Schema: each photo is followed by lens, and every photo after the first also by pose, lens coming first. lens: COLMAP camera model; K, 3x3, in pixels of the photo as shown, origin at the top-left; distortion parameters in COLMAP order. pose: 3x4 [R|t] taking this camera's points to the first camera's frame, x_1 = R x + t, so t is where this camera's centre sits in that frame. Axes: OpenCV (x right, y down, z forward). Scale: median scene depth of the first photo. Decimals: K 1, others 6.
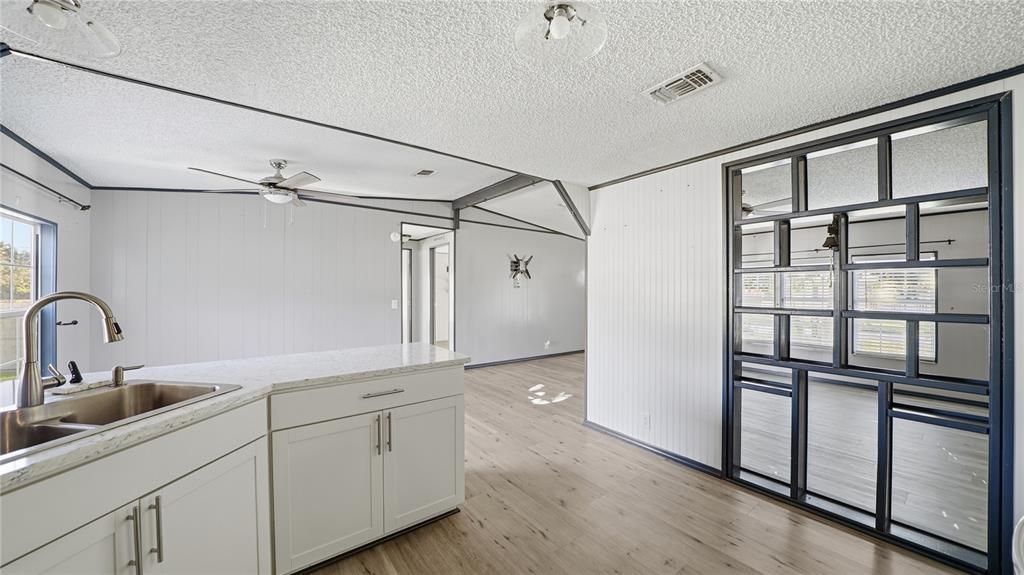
lens RADIAL K [[355.2, 0, 515.8], [0, 355.2, 288.4], [0, 0, 1]] dist [-0.025250, 0.002248]
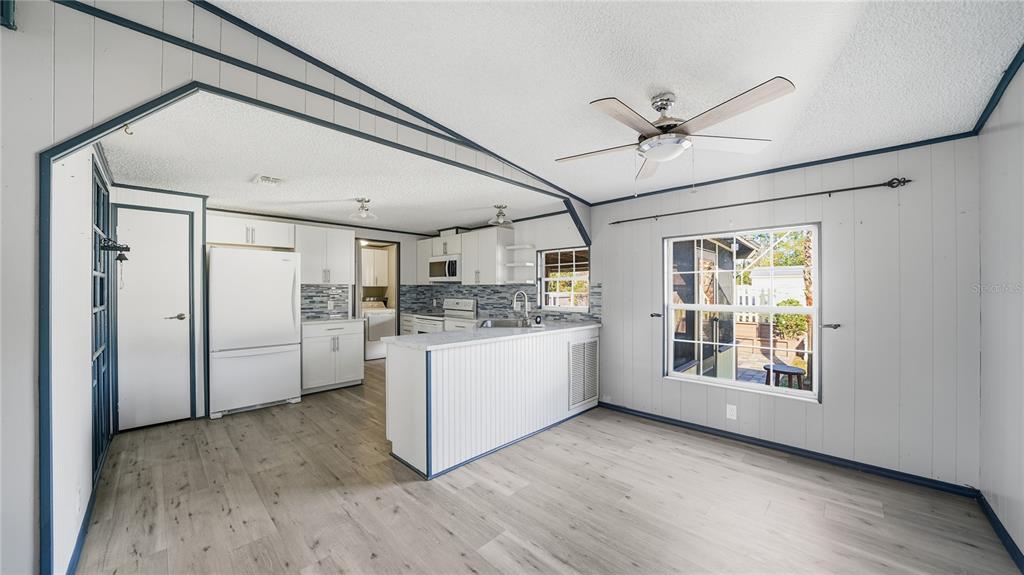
lens RADIAL K [[355.2, 0, 510.4], [0, 355.2, 287.6], [0, 0, 1]] dist [-0.025250, 0.002248]
pose [[-0.990572, 0.001784, -0.136979, -0.370073], [0.002633, 0.999978, -0.006018, 0.002484], [0.136965, -0.006322, -0.990556, 2.045743]]
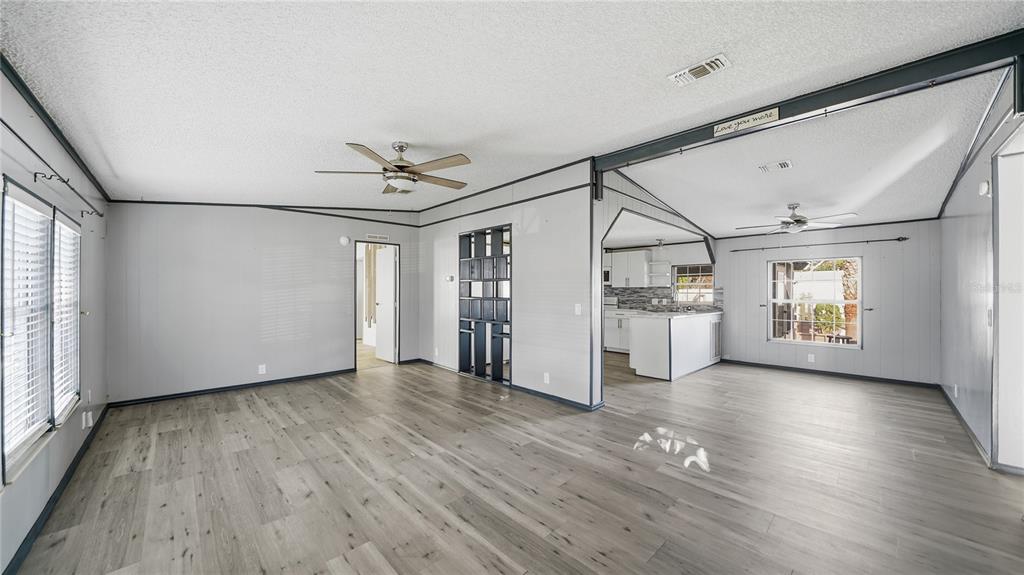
lens RADIAL K [[355.2, 0, 513.3], [0, 355.2, 287.6], [0, 0, 1]] dist [-0.025250, 0.002248]
pose [[-0.995107, -0.005830, -0.098630, 0.838189], [-0.004592, 0.999908, -0.012767, 0.020032], [0.098696, -0.012251, -0.995042, 2.987660]]
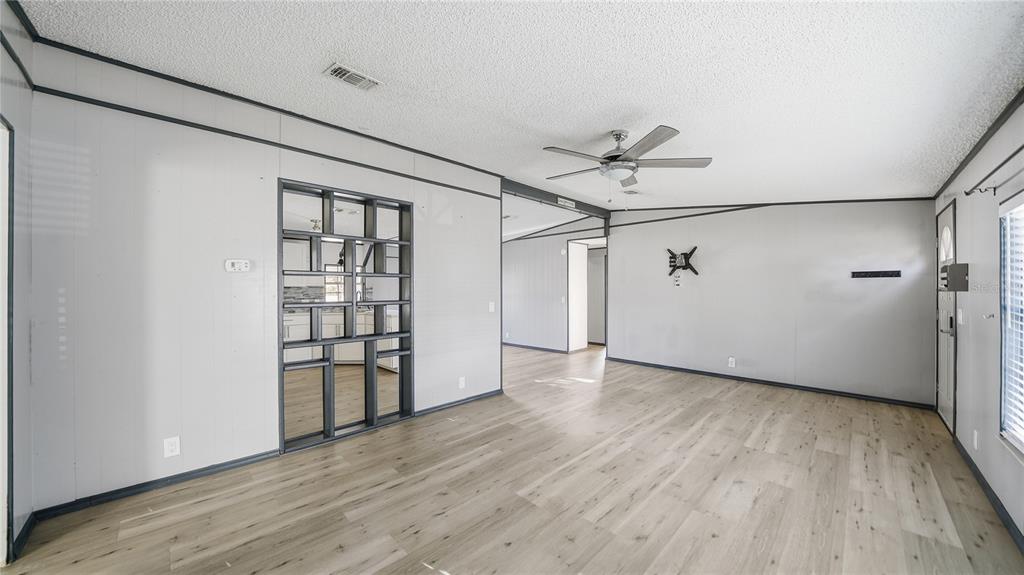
lens RADIAL K [[355.2, 0, 503.4], [0, 355.2, 290.1], [0, 0, 1]] dist [-0.025250, 0.002248]
pose [[0.103406, -0.003682, -0.994632, 2.156532], [0.006807, 0.999972, -0.002995, 0.017165], [0.994616, -0.006460, 0.103428, 1.295741]]
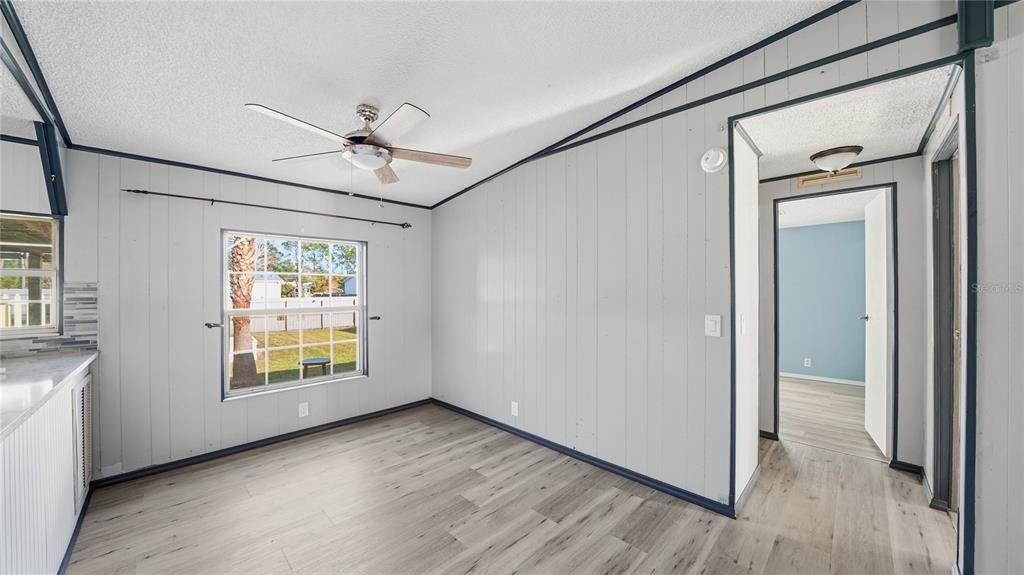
lens RADIAL K [[355.2, 0, 511.0], [0, 355.2, 292.2], [0, 0, 1]] dist [-0.025250, 0.002248]
pose [[0.120567, 0.003956, -0.992697, 0.074918], [0.009365, 0.999943, 0.005123, 0.004448], [0.992661, -0.009914, 0.120523, 1.513364]]
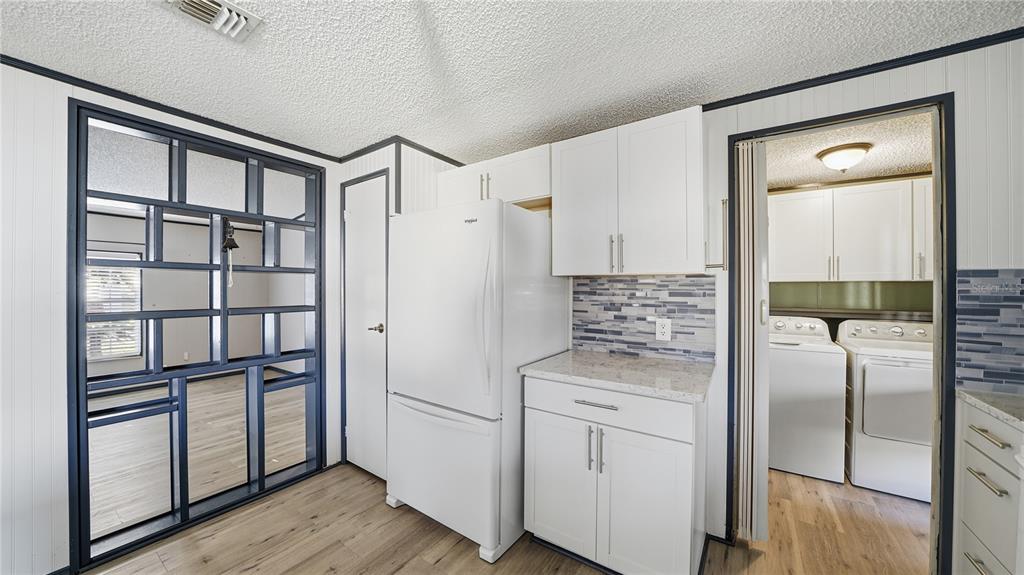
lens RADIAL K [[355.2, 0, 520.4], [0, 355.2, 294.7], [0, 0, 1]] dist [-0.025250, 0.002248]
pose [[-0.308571, -0.007651, 0.951171, -0.273584], [-0.002613, 0.999971, 0.007196, 0.007122], [-0.951198, -0.000266, -0.308582, 0.389102]]
